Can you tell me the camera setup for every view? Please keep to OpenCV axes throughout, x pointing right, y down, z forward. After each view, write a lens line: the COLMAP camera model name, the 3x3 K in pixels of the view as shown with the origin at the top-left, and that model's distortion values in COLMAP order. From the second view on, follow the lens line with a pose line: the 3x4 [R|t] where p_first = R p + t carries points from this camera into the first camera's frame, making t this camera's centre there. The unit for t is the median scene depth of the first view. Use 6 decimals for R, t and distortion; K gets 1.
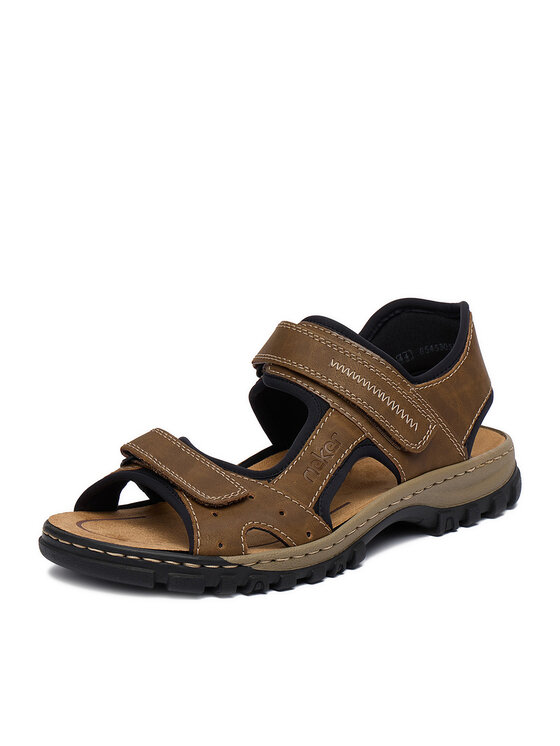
lens RADIAL K [[1462.6, 0, 280.0], [0, 1462.6, 373.0], [0, 0, 1]] dist [0.043326, 0.042509]
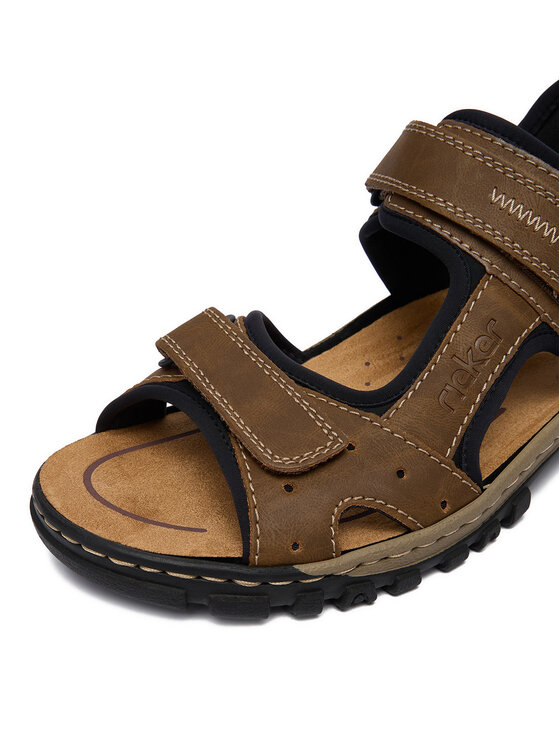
lens RADIAL K [[712.2, 0, 280.0], [0, 712.2, 373.0], [0, 0, 1]] dist [0.011225, 0.002811]
pose [[0.985889, 0.031658, -0.164380, -0.000835], [0.032262, 0.927614, 0.372144, -0.053734], [0.164262, -0.372196, 0.913503, 0.710819]]
